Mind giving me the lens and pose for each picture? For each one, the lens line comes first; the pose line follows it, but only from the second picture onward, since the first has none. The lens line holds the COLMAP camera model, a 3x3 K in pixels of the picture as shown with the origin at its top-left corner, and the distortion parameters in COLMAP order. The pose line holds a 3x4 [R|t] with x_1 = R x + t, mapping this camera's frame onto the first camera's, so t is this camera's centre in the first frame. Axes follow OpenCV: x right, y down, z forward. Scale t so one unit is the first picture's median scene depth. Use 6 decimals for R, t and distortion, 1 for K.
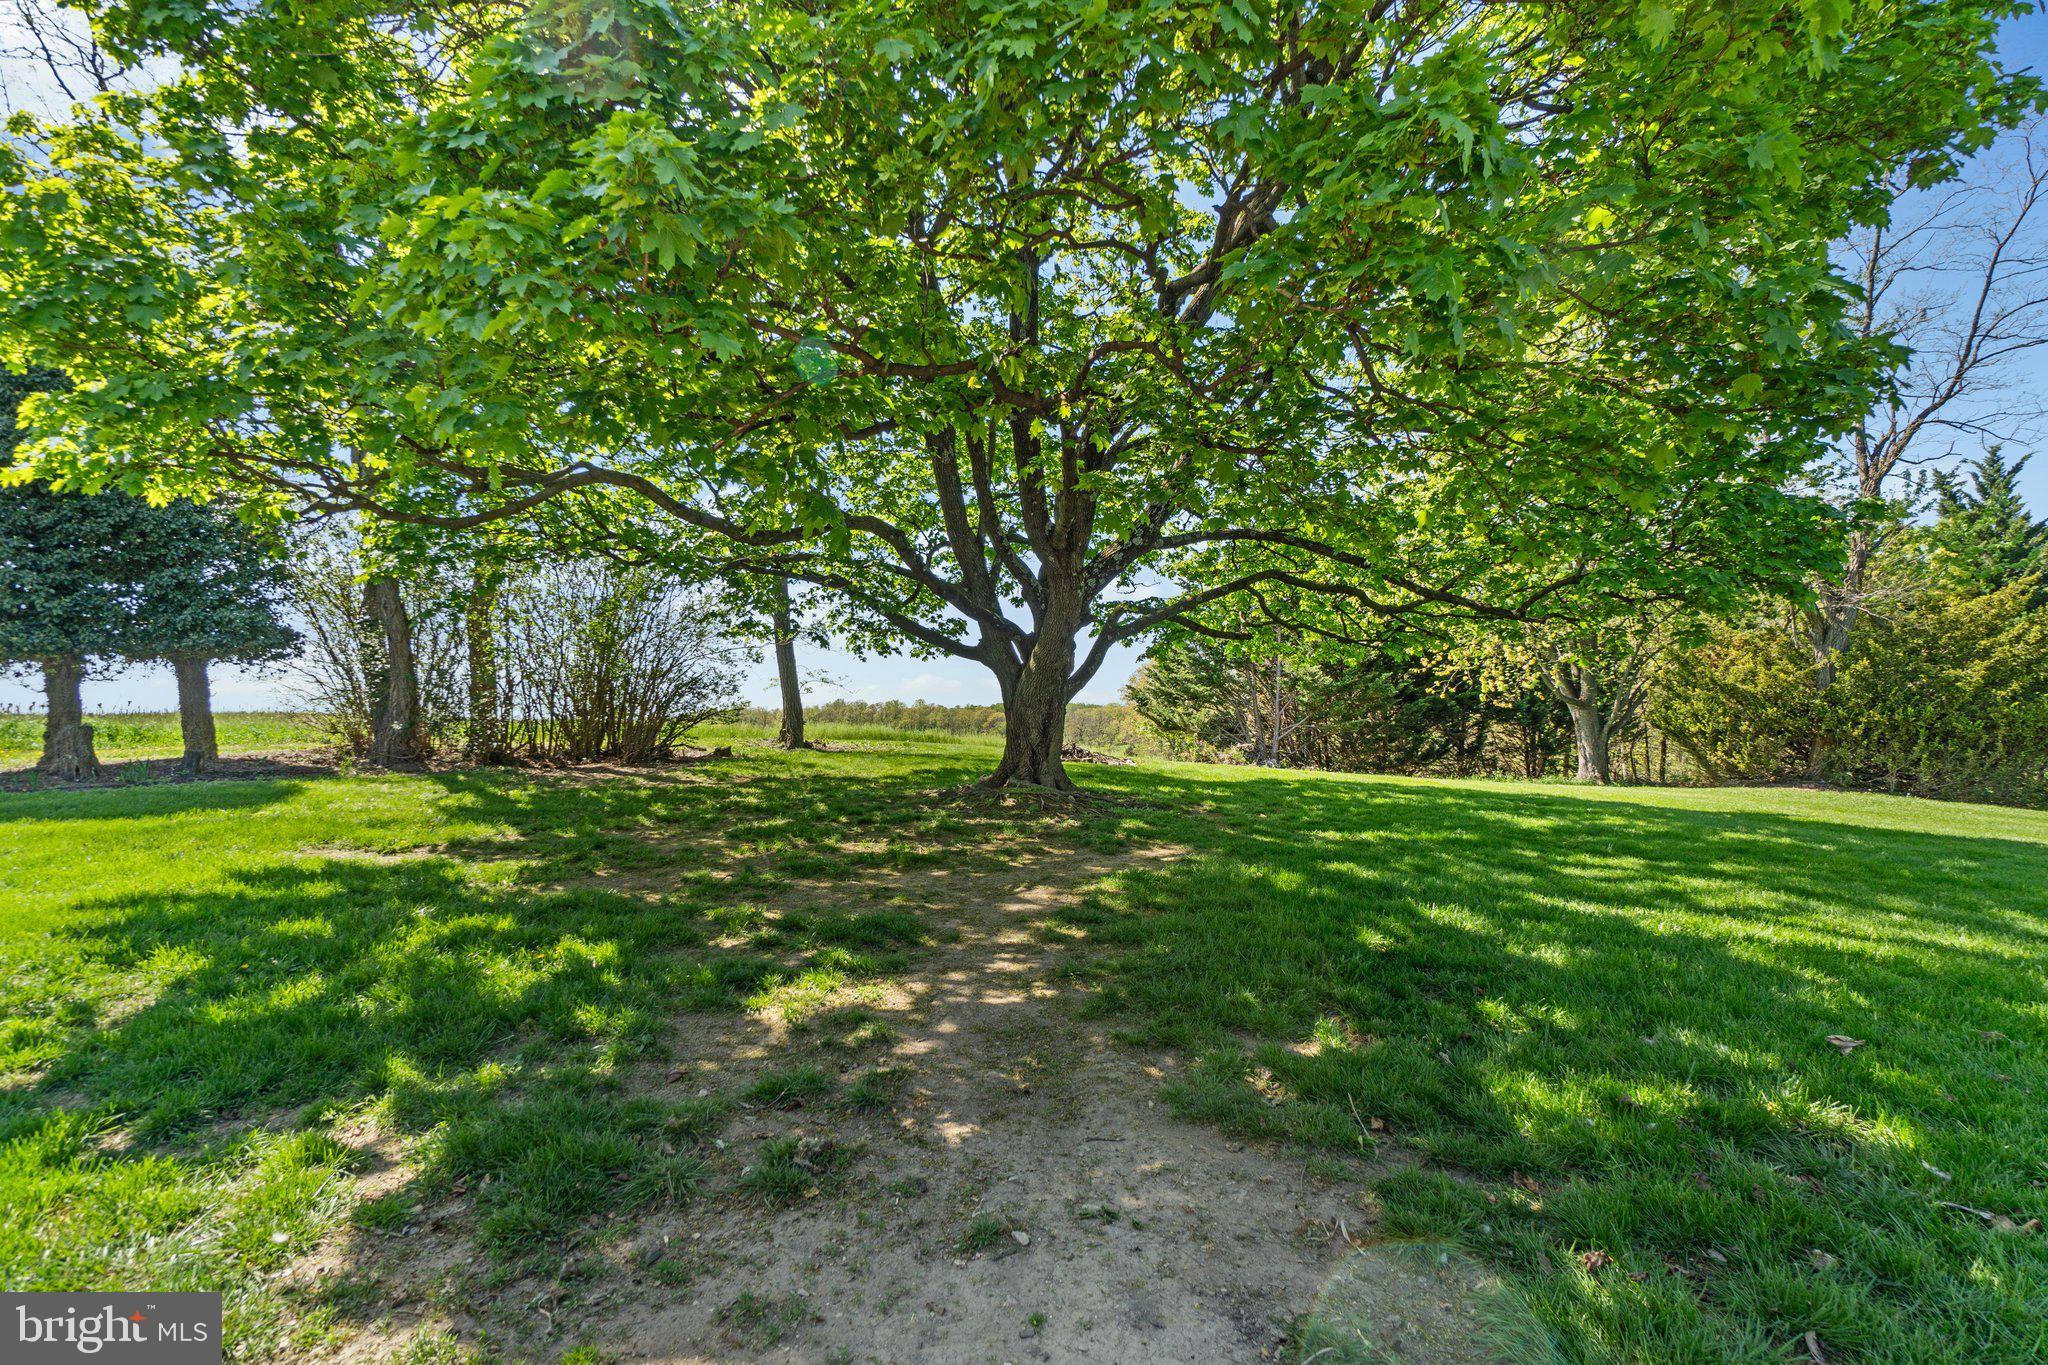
lens RADIAL K [[992.3, 0, 1024.0], [0, 992.3, 682.5], [0, 0, 1]] dist [-0.003738, -0.000839]
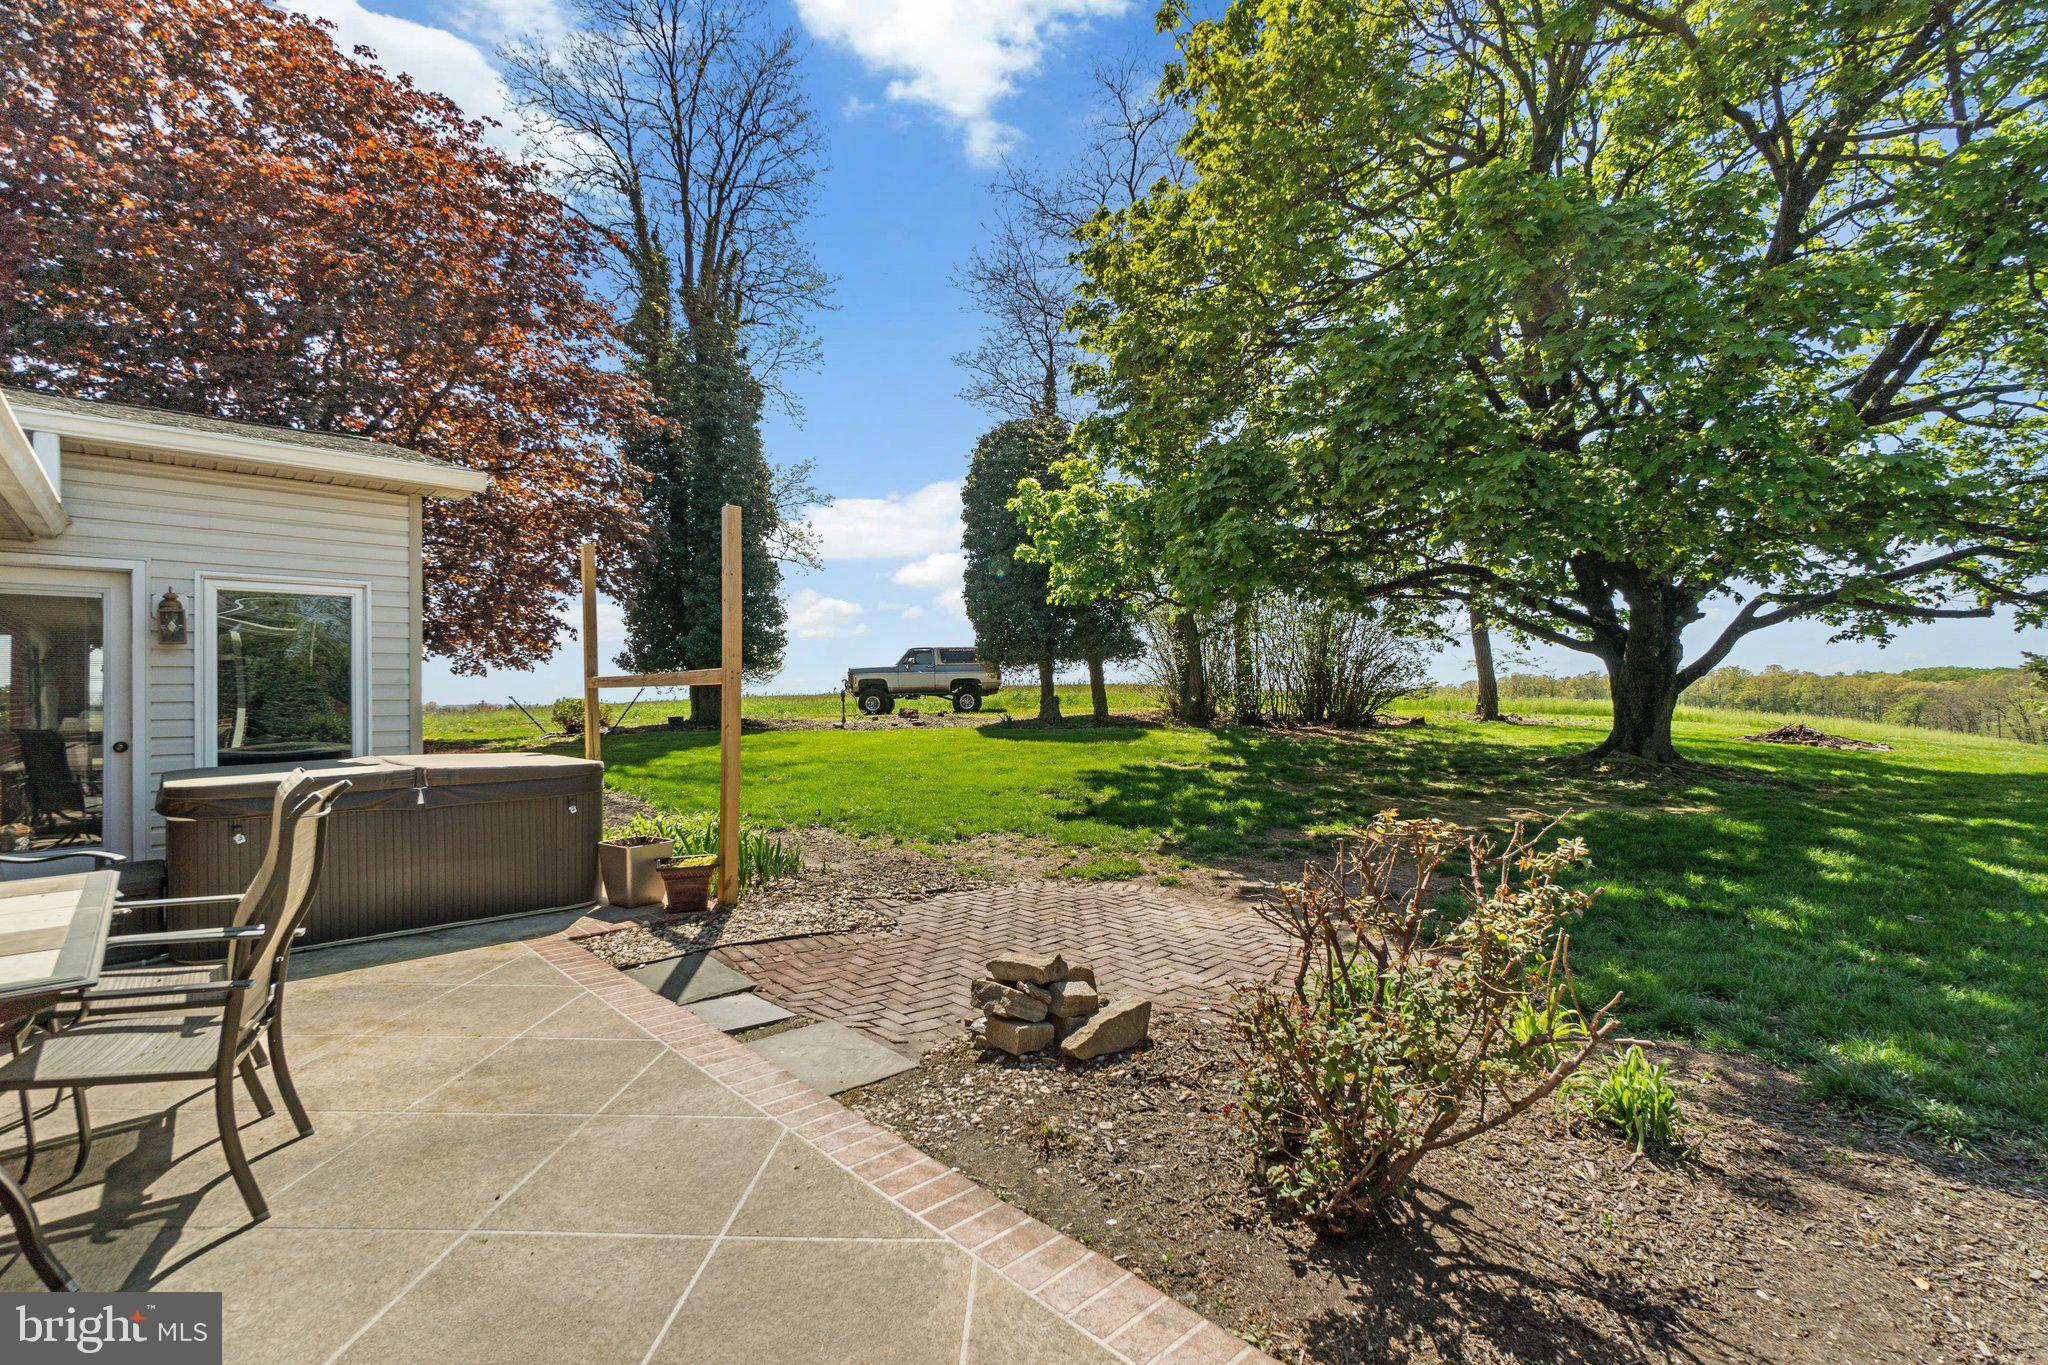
lens RADIAL K [[992.3, 0, 1024.0], [0, 992.3, 682.5], [0, 0, 1]] dist [-0.003738, -0.000839]
pose [[0.731414, 0.007842, -0.681888, 0.290203], [0.014906, 0.999511, 0.027483, -0.032962], [0.681770, -0.030266, 0.730940, -0.403473]]
